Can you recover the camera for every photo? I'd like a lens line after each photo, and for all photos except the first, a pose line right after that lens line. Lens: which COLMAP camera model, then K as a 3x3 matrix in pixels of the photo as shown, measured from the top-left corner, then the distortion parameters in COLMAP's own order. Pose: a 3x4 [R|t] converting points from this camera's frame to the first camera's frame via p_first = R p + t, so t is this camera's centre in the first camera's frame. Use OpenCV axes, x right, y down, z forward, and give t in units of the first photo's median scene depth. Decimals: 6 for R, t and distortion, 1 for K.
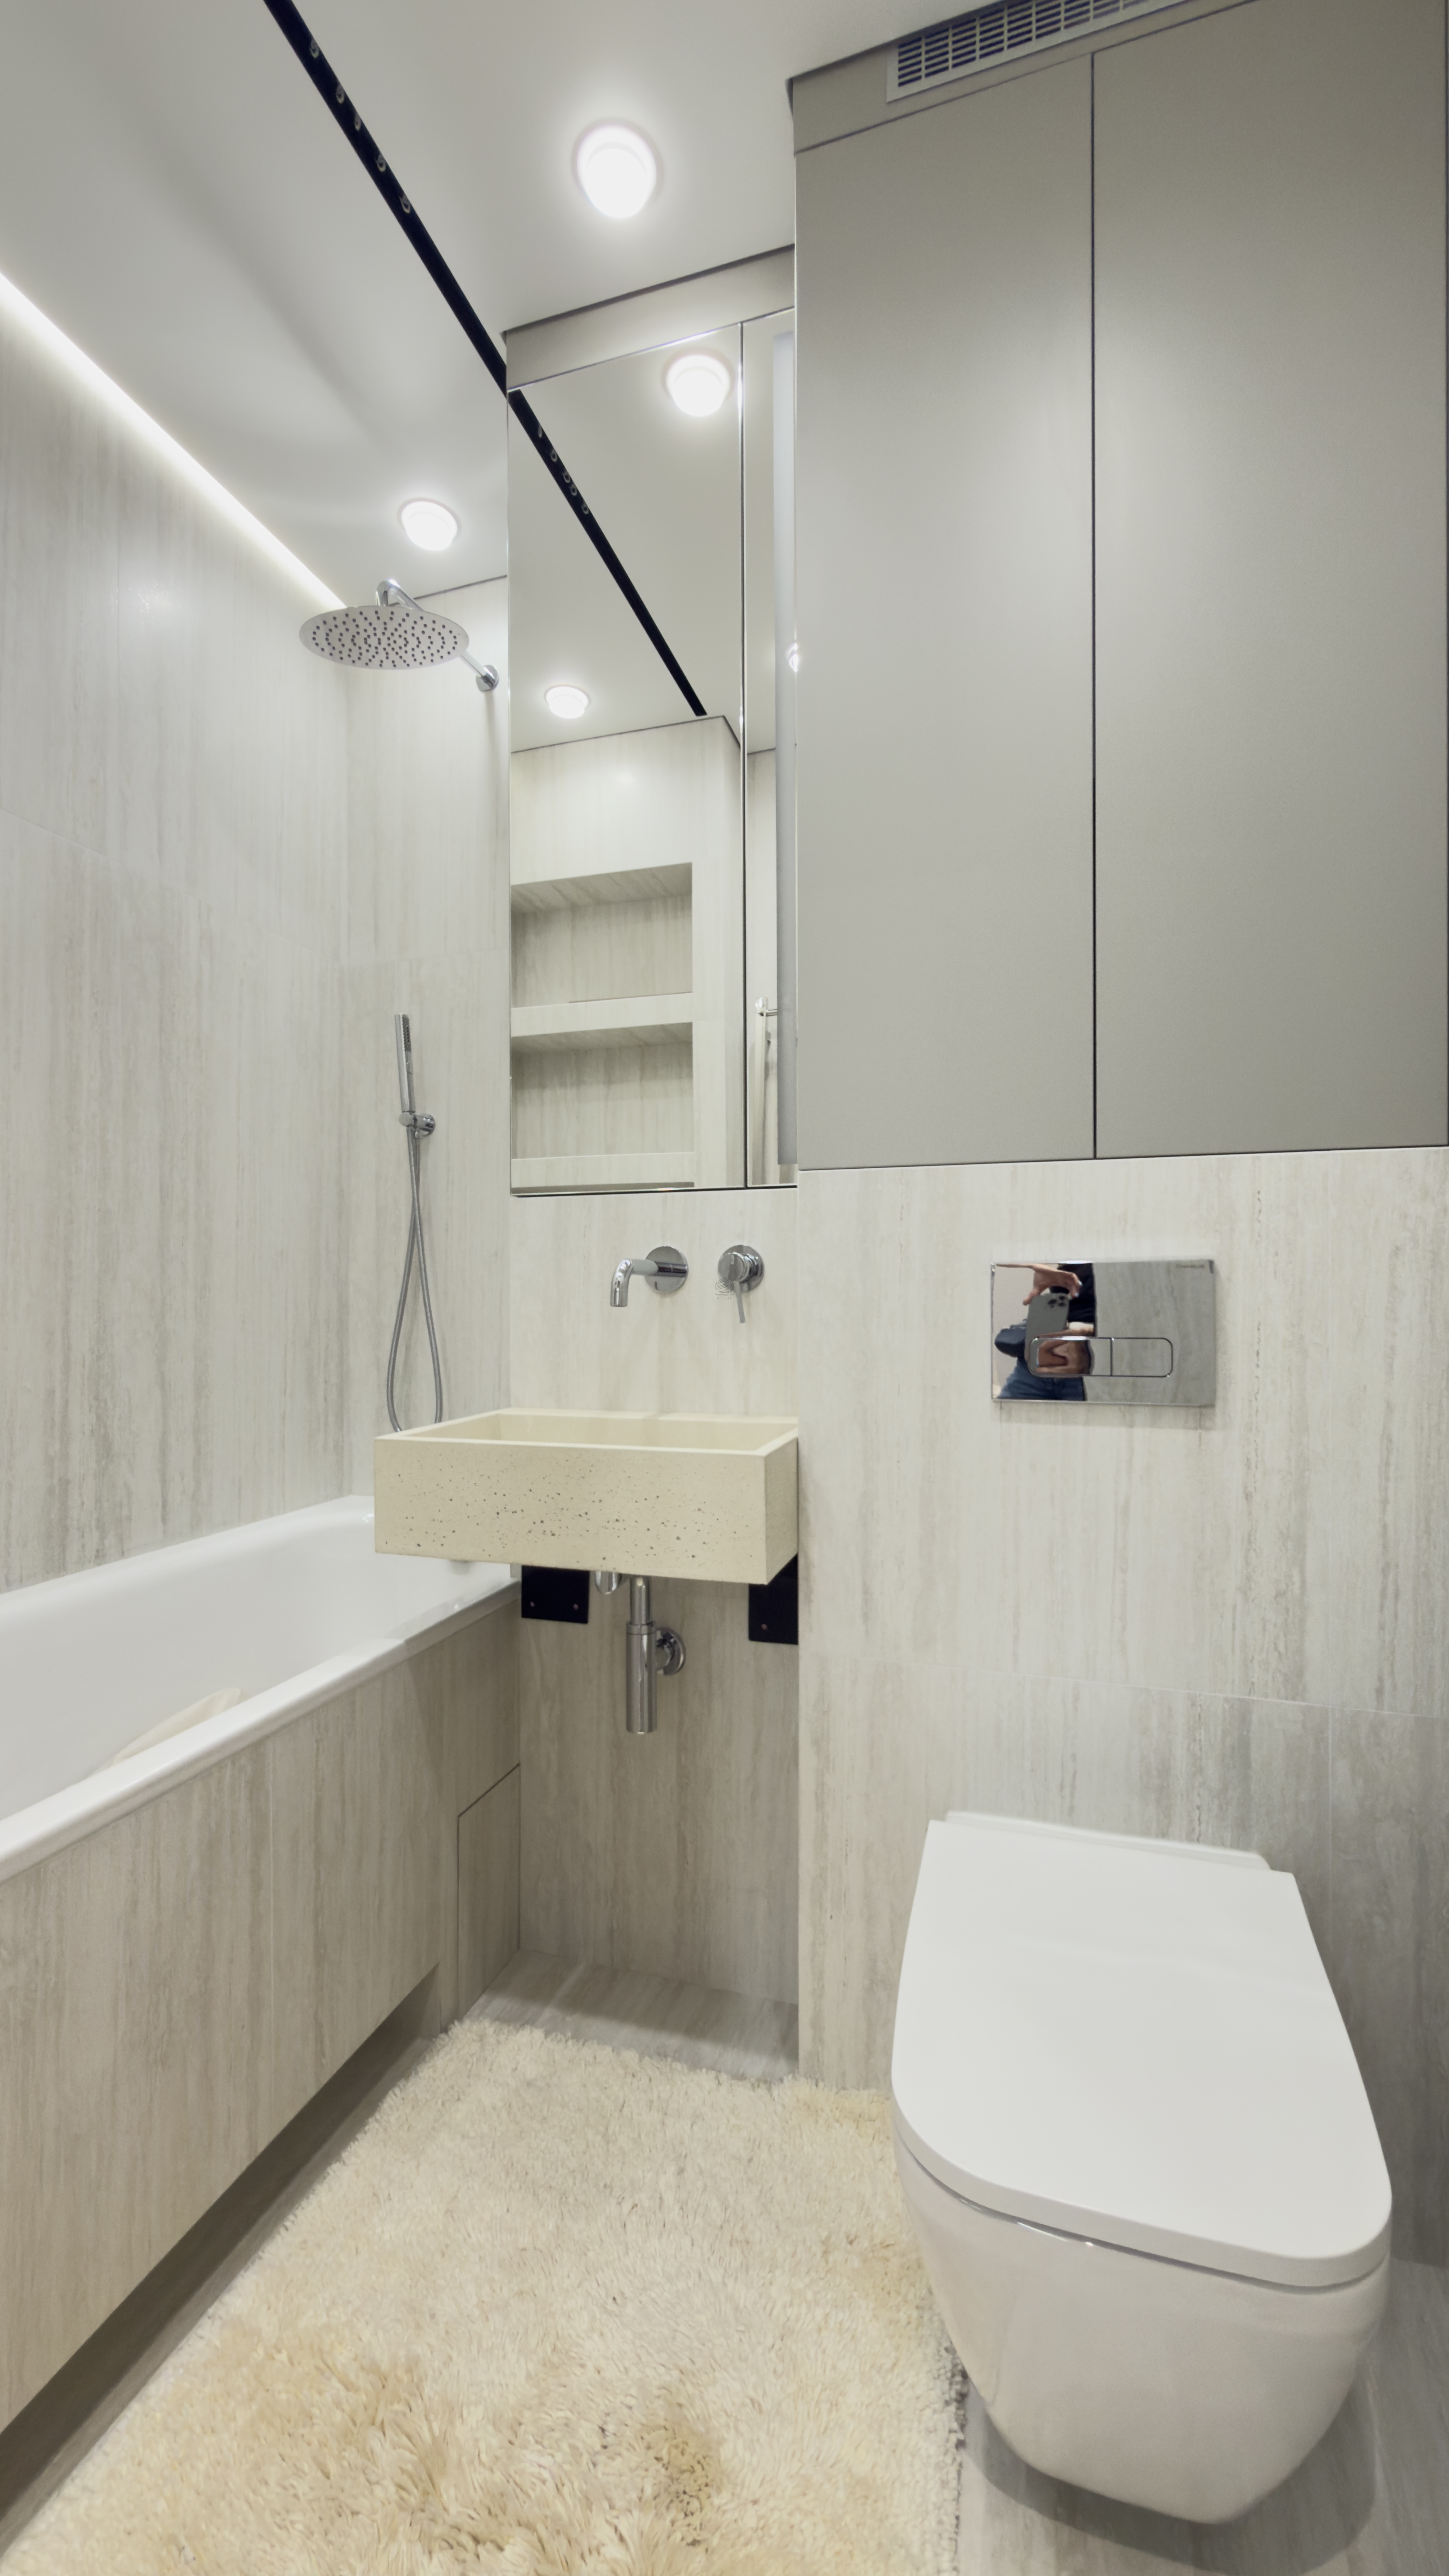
lens RADIAL K [[1067.4, 0, 724.9], [0, 1067.4, 1300.3], [0, 0, 1]] dist [0.001978, 0.000581]
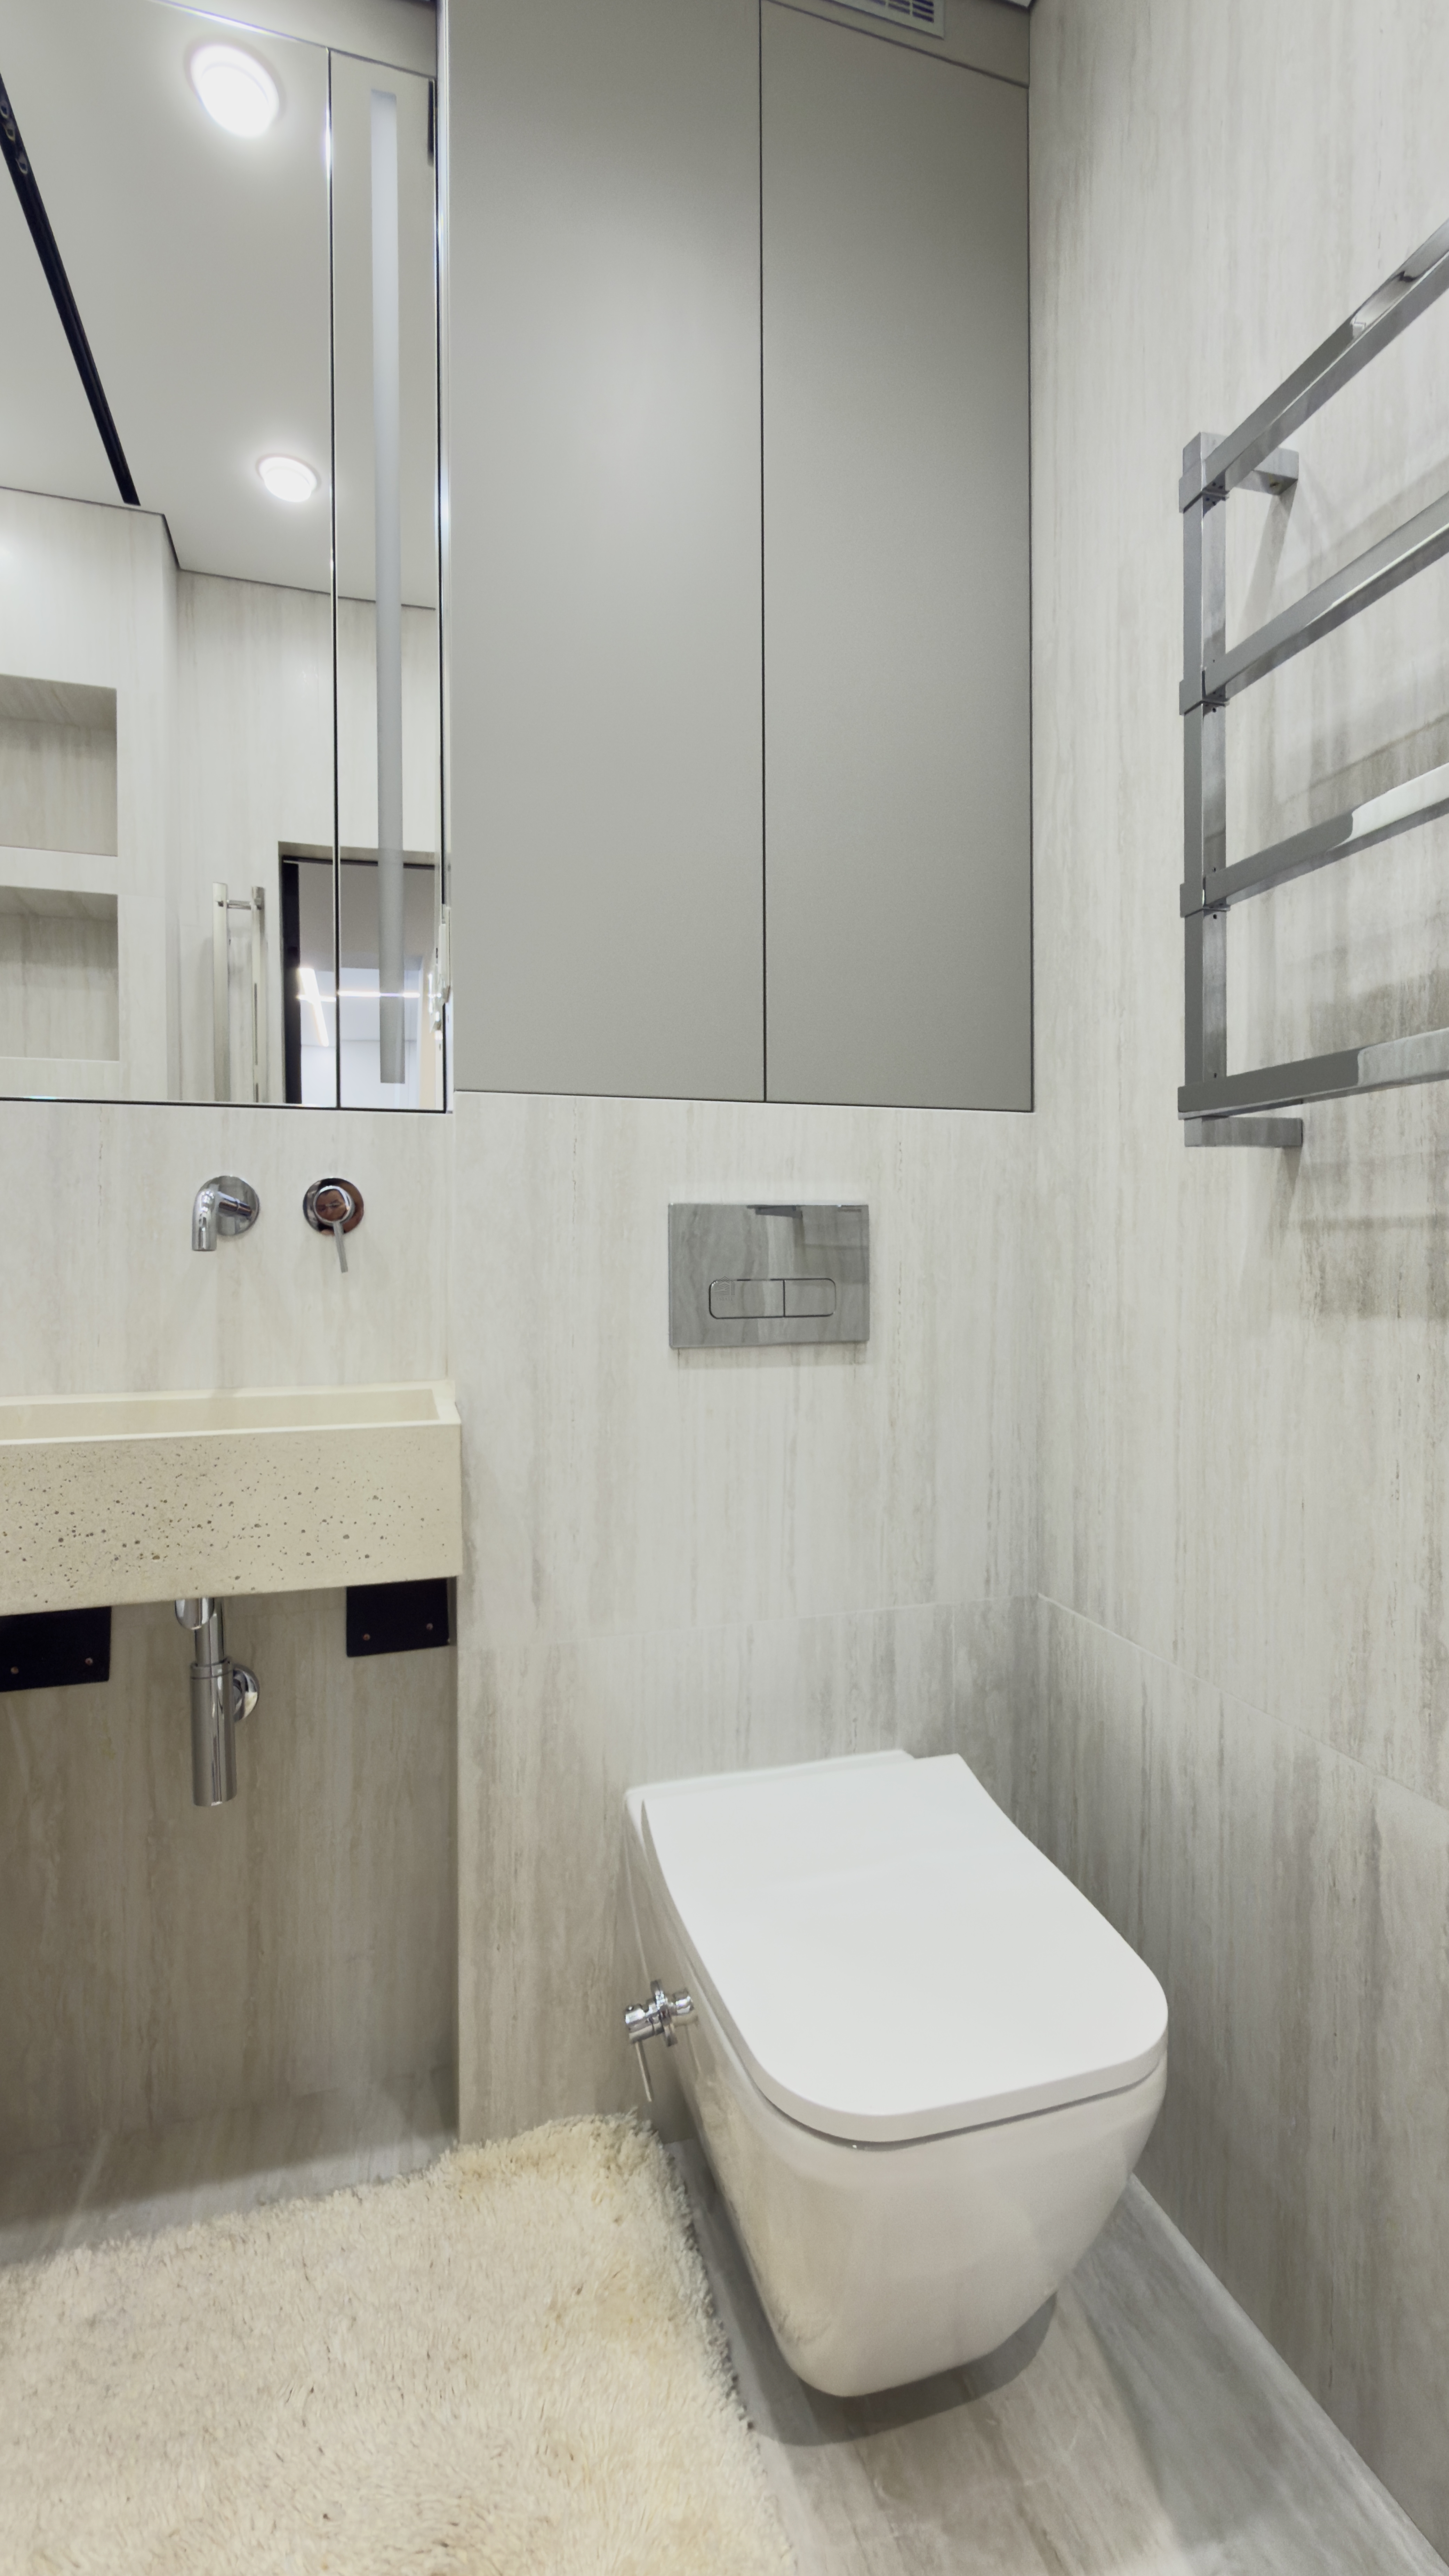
lens RADIAL K [[1143.2, 0, 730.8], [0, 1143.2, 1270.8], [0, 0, 1]] dist [0.002038, -0.000562]
pose [[0.823580, -0.007375, 0.567152, -0.274202], [0.005233, 0.999972, 0.005404, 0.019458], [-0.567176, -0.001482, 0.823595, 0.123113]]
